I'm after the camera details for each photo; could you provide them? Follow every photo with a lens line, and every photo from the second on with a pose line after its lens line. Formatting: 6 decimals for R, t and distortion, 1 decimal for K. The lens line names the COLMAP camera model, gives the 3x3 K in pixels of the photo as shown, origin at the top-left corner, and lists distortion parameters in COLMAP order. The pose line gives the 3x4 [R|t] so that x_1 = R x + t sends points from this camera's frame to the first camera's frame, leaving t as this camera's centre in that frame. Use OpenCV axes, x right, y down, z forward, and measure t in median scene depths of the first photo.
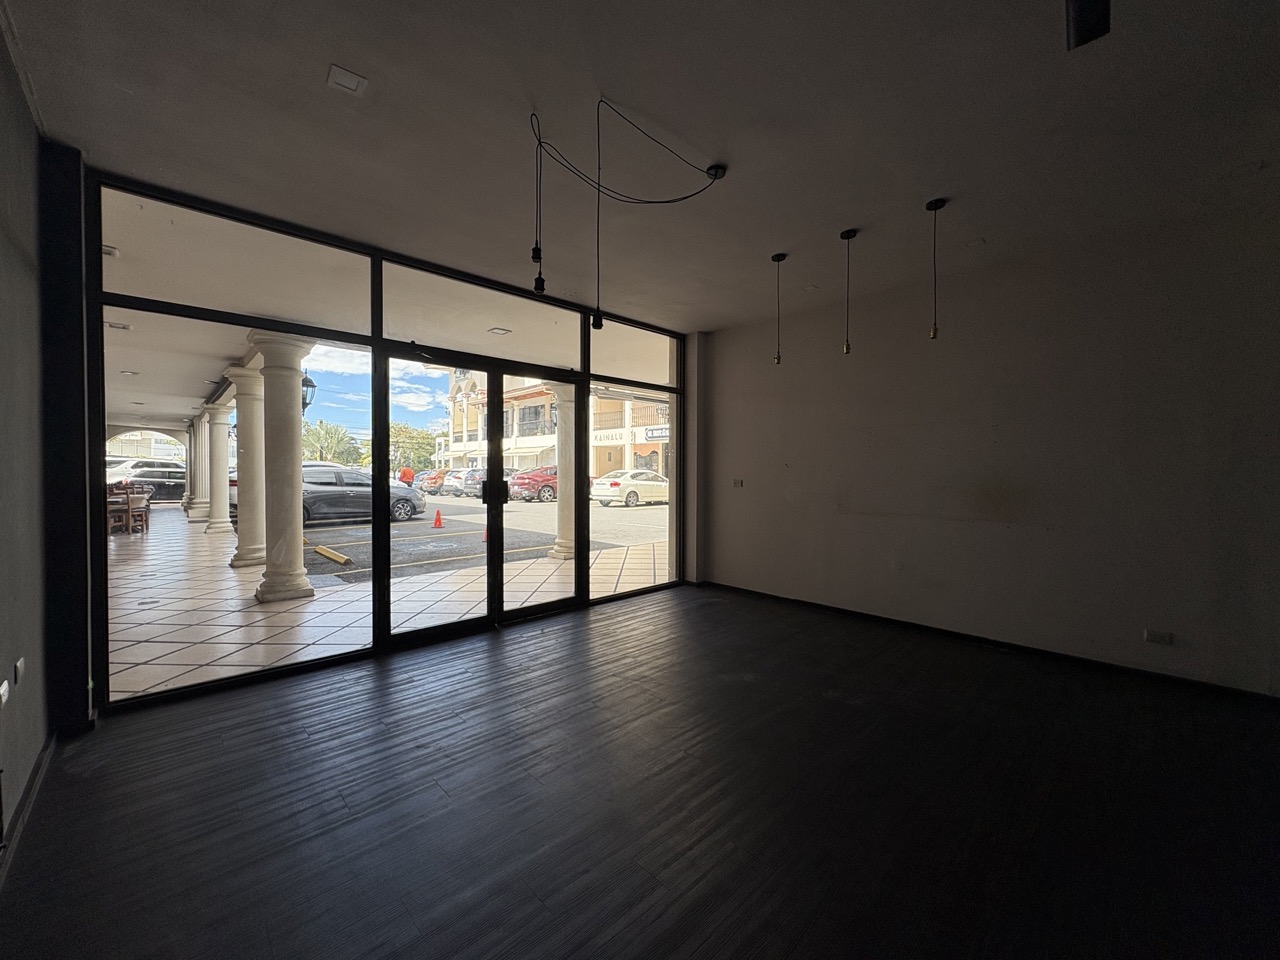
lens RADIAL K [[514.6, 0, 648.9], [0, 514.6, 484.0], [0, 0, 1]] dist [-0.000513, -0.000018]
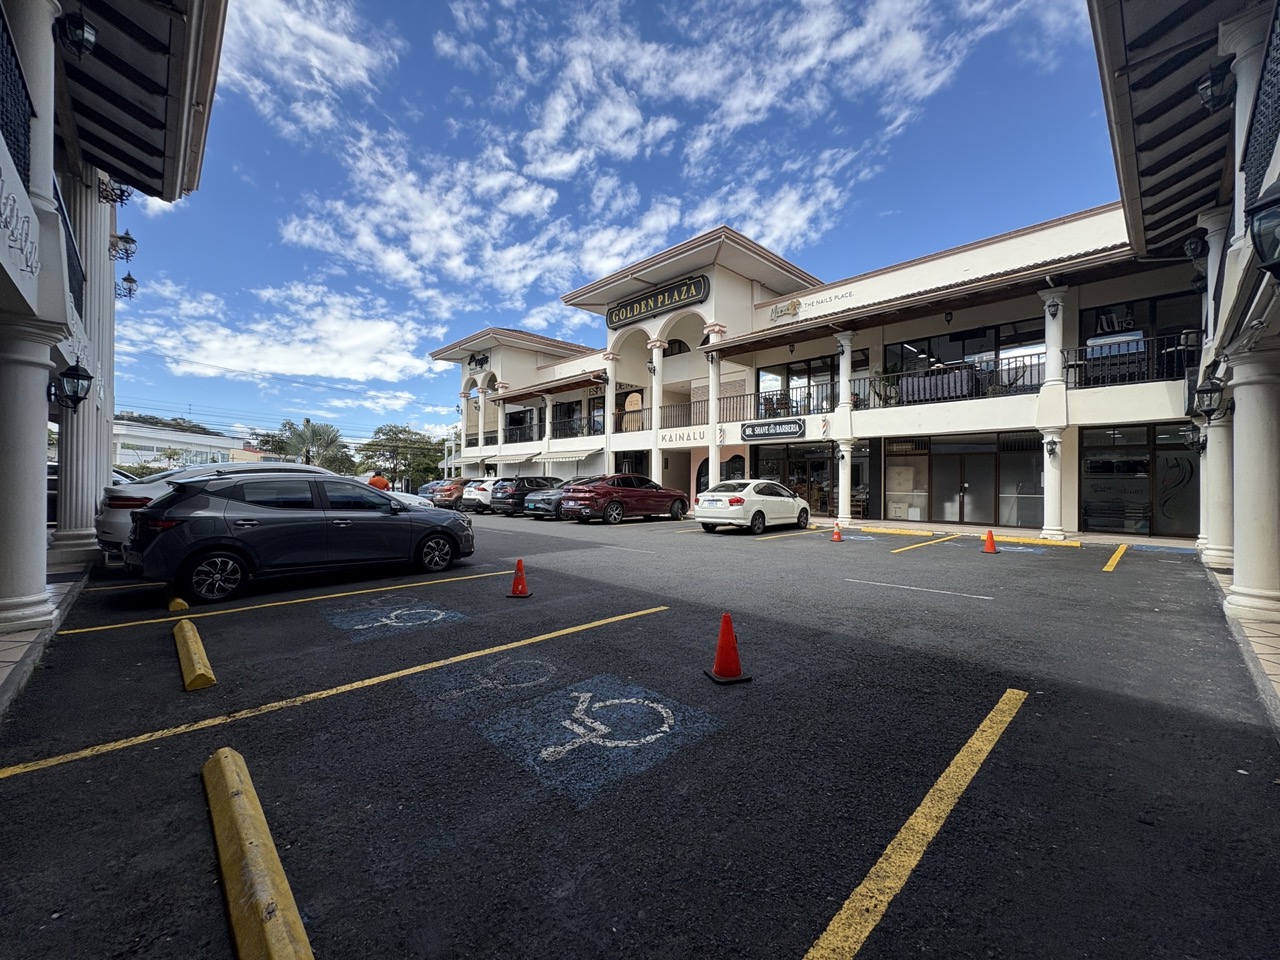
lens RADIAL K [[514.6, 0, 642.3], [0, 514.6, 479.9], [0, 0, 1]] dist [-0.000513, -0.000018]
pose [[0.999991, 0.004143, 0.000681, -0.131053], [-0.004122, 0.999599, -0.028001, -0.005450], [-0.000797, 0.027998, 0.999608, 0.227077]]
